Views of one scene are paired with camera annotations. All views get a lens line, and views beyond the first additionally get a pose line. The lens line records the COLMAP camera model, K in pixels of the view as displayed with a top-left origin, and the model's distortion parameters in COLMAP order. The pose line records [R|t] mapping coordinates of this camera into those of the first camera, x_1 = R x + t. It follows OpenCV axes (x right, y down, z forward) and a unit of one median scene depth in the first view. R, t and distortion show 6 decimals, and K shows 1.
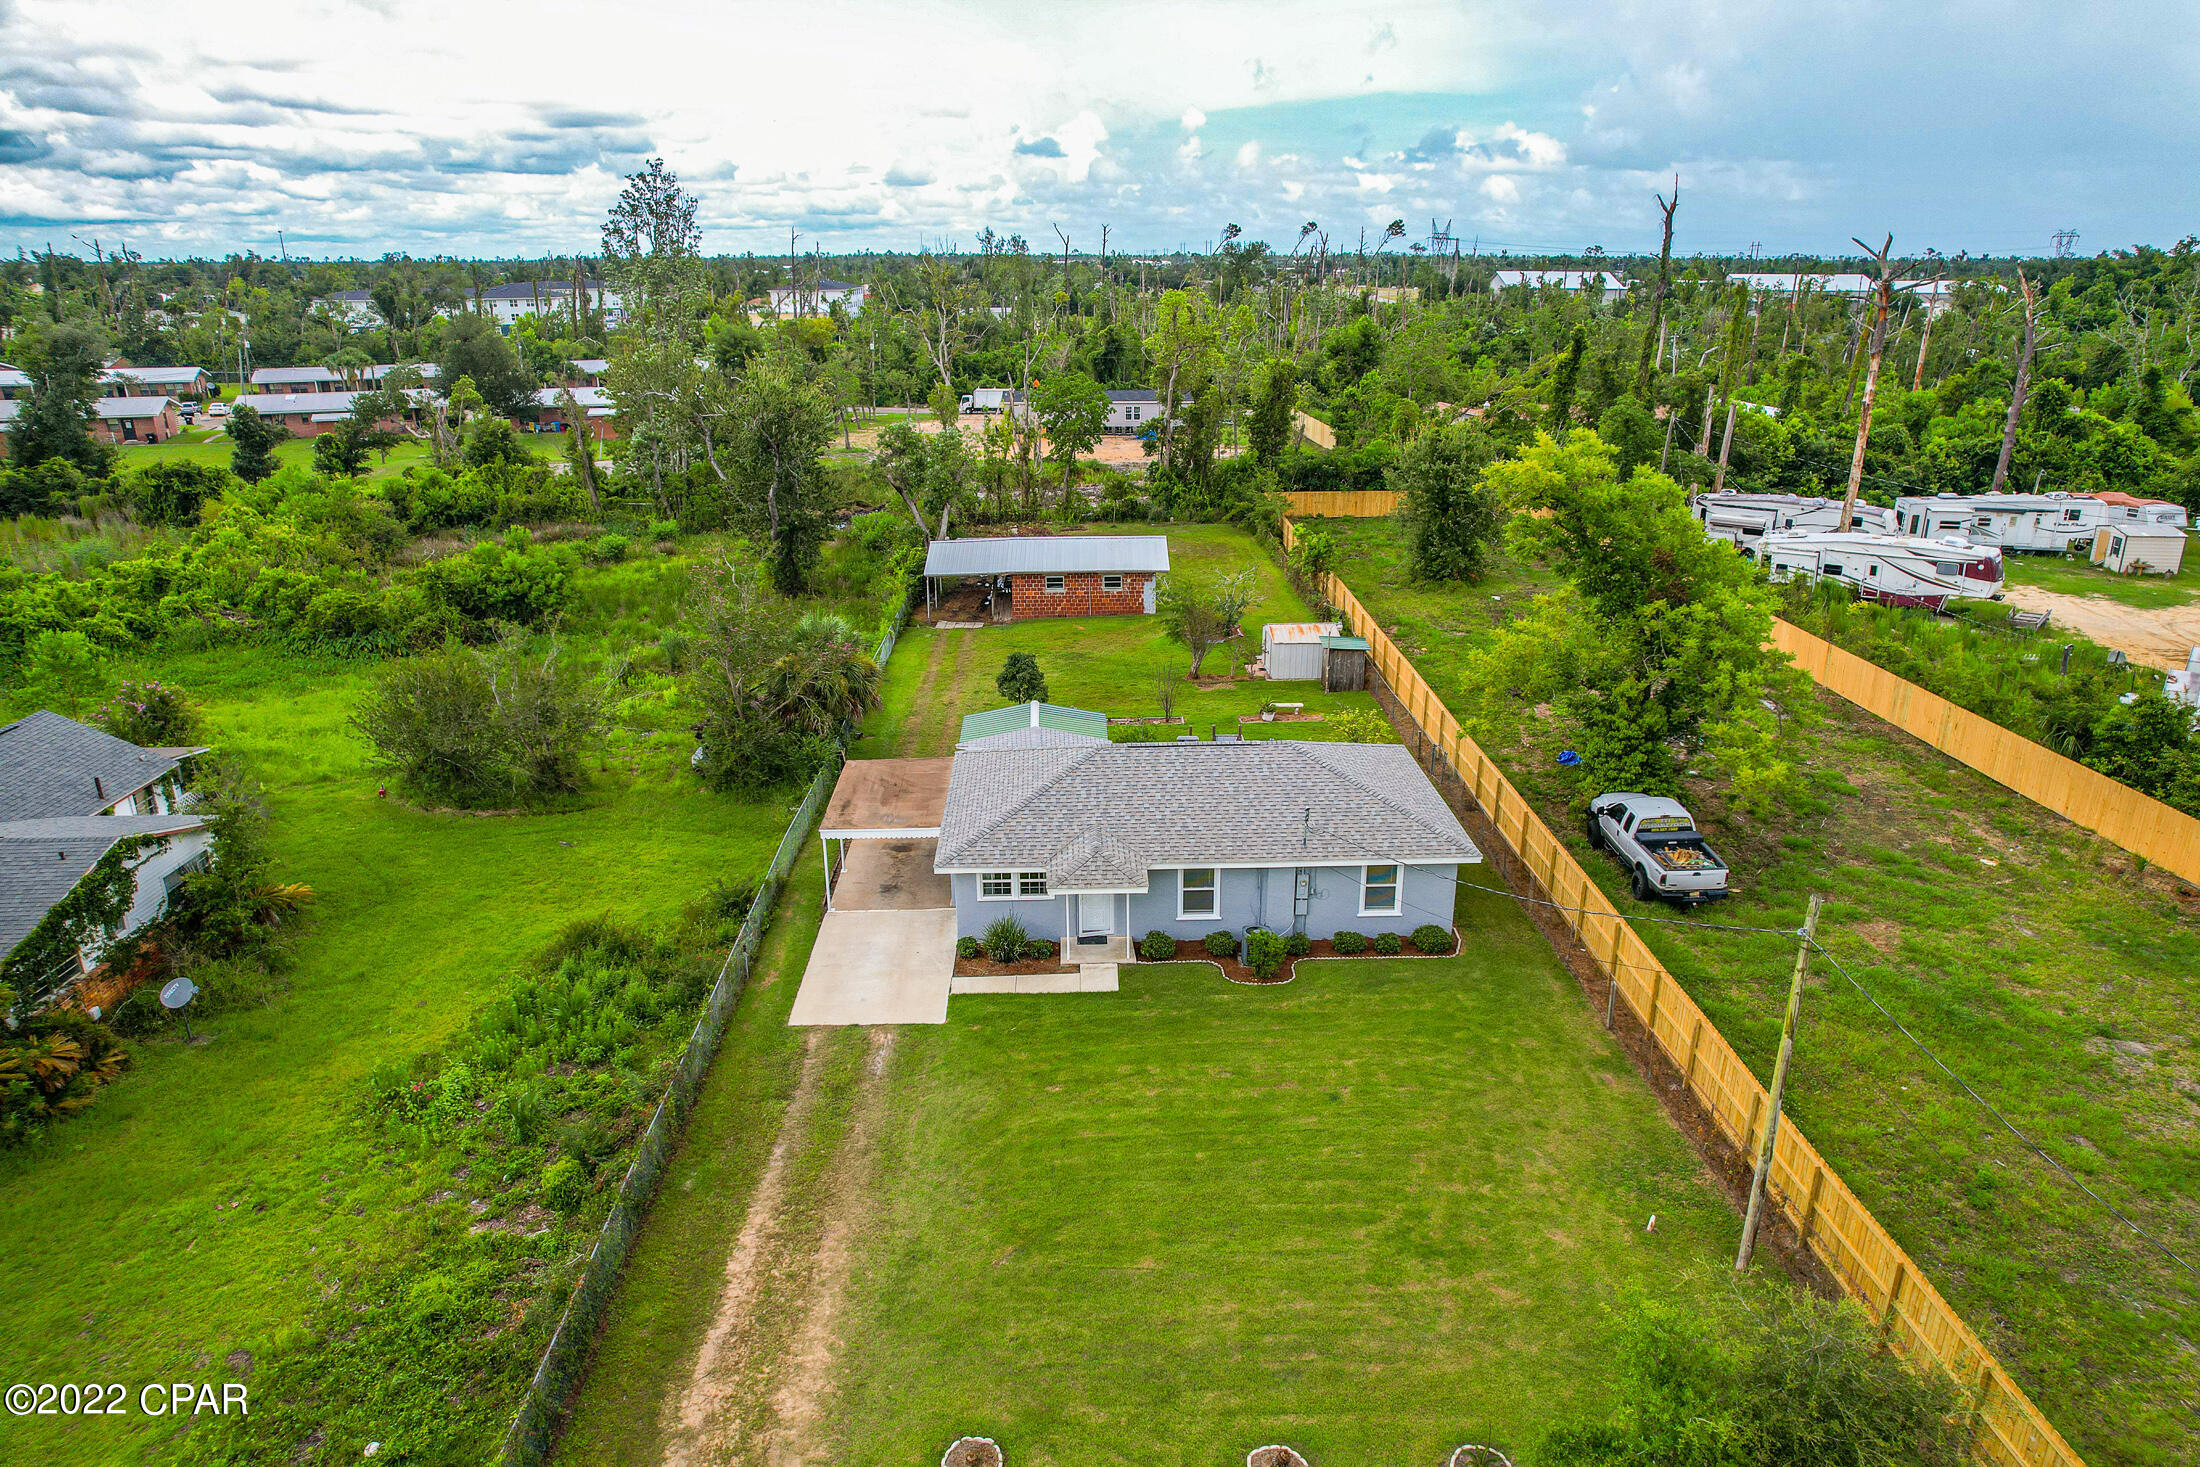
lens RADIAL K [[1407.8, 0, 1104.2], [0, 1407.8, 744.4], [0, 0, 1]] dist [-0.070889, 0.069332]
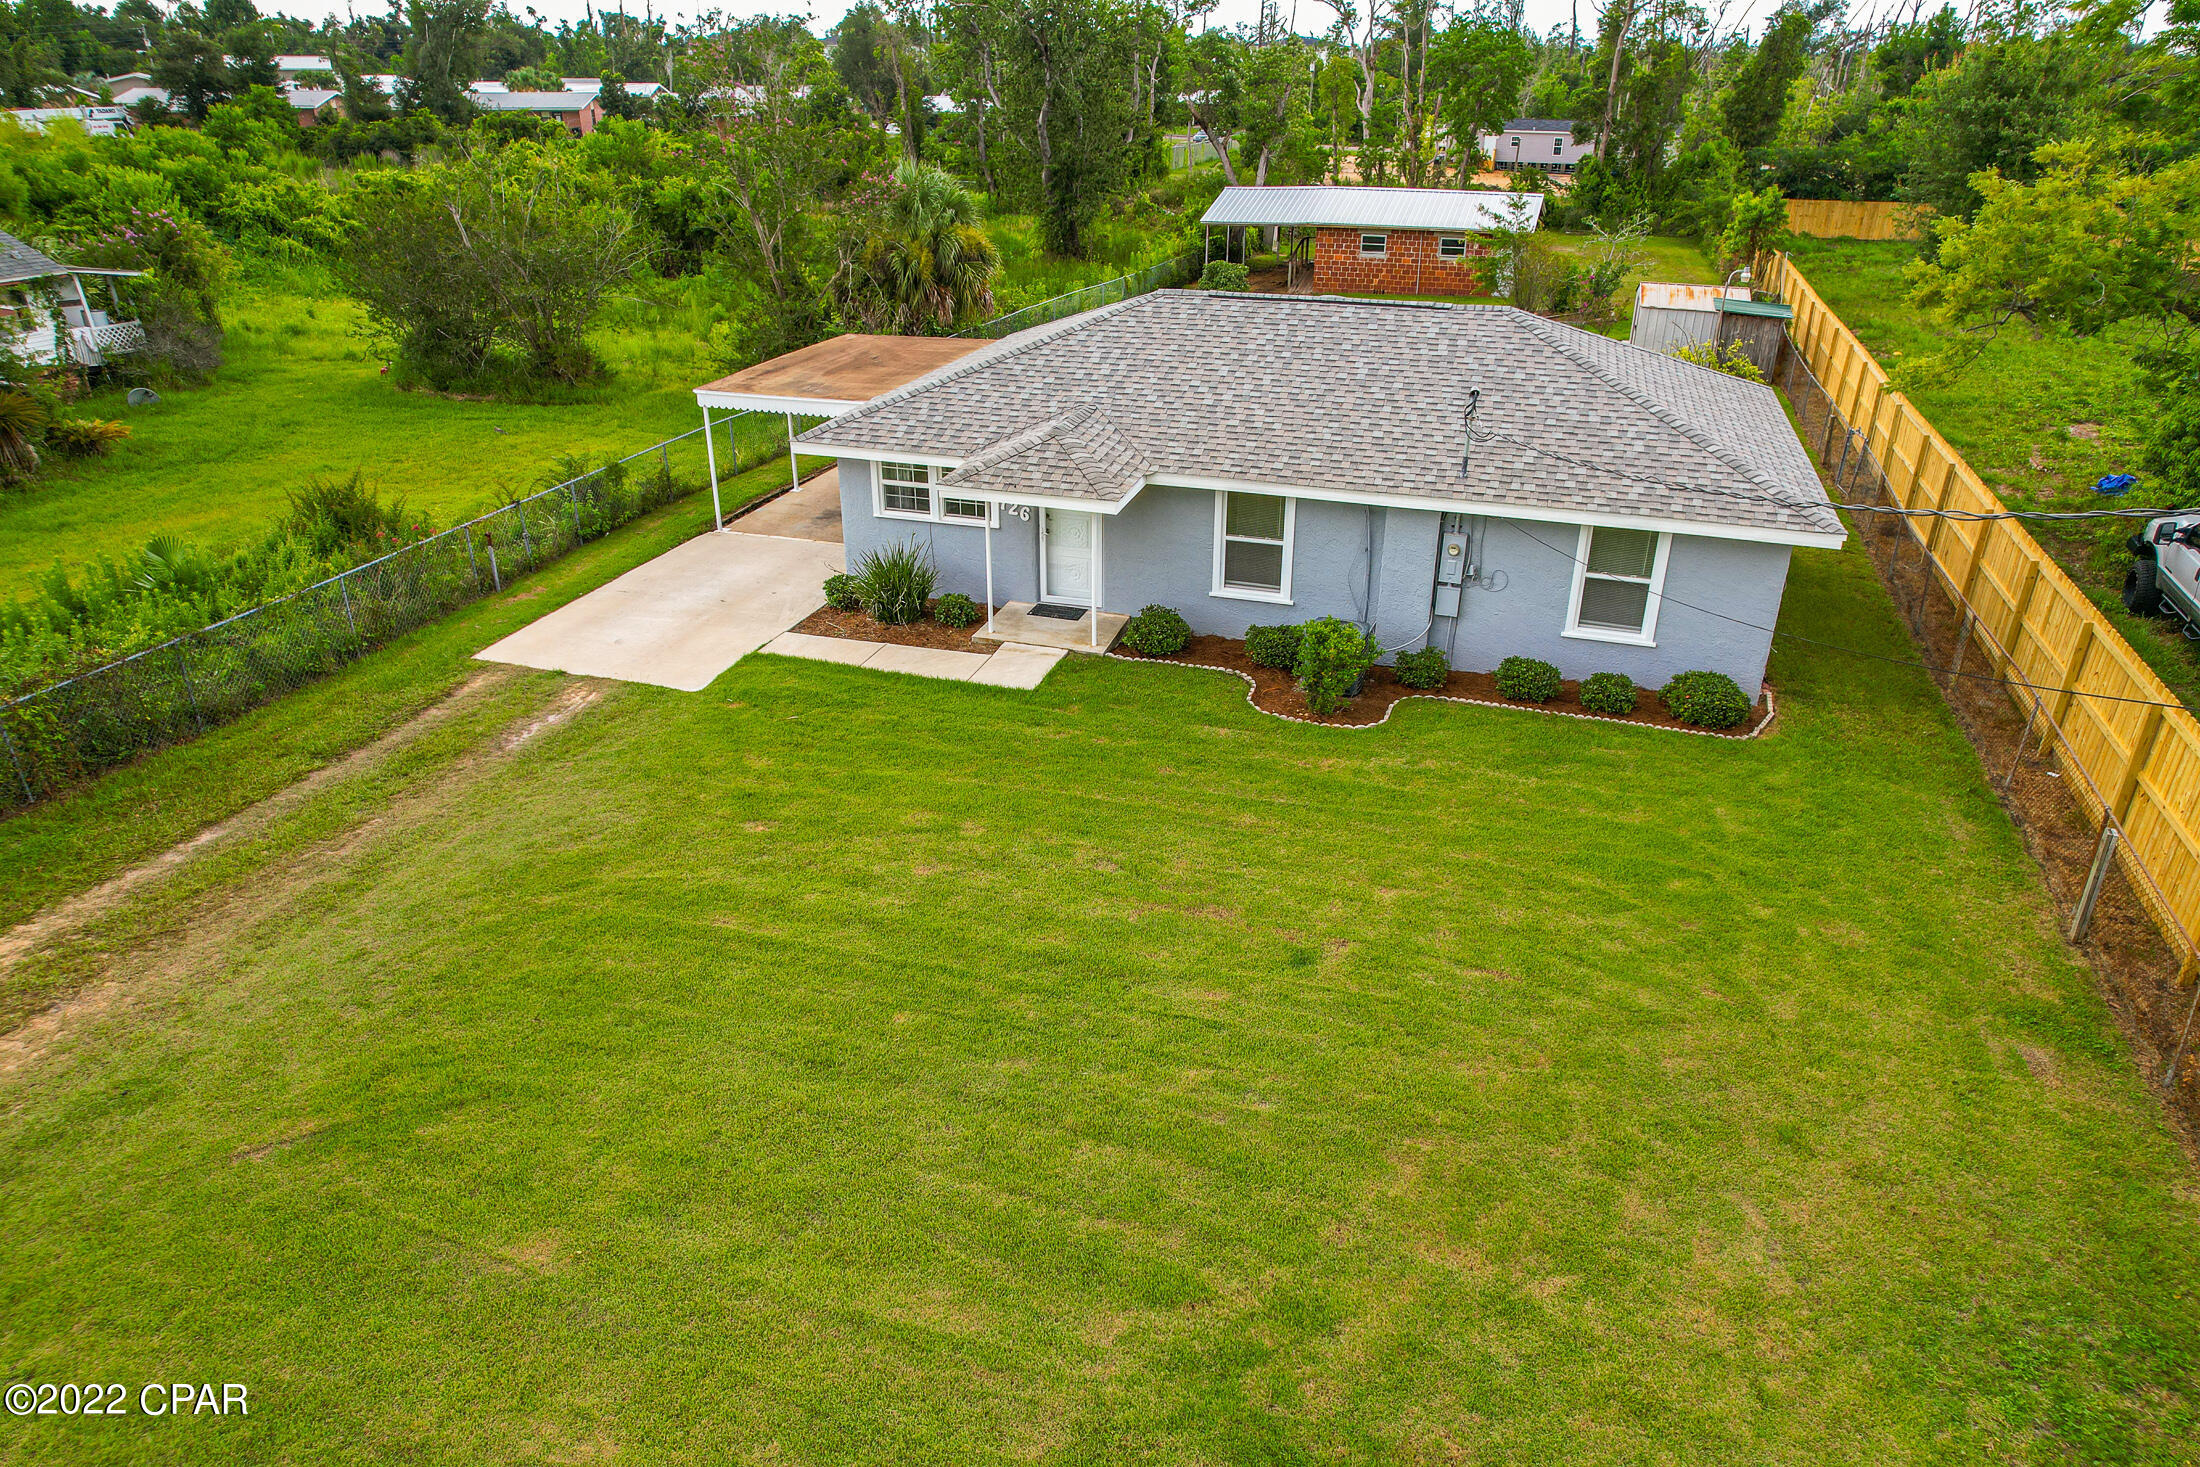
lens RADIAL K [[1404.2, 0, 1103.8], [0, 1404.2, 743.0], [0, 0, 1]] dist [-0.071278, 0.056510]
pose [[0.940688, 0.155821, -0.301372, 0.183998], [-0.117007, 0.982793, 0.142924, 0.108751], [0.318457, -0.099184, 0.942734, 0.476412]]
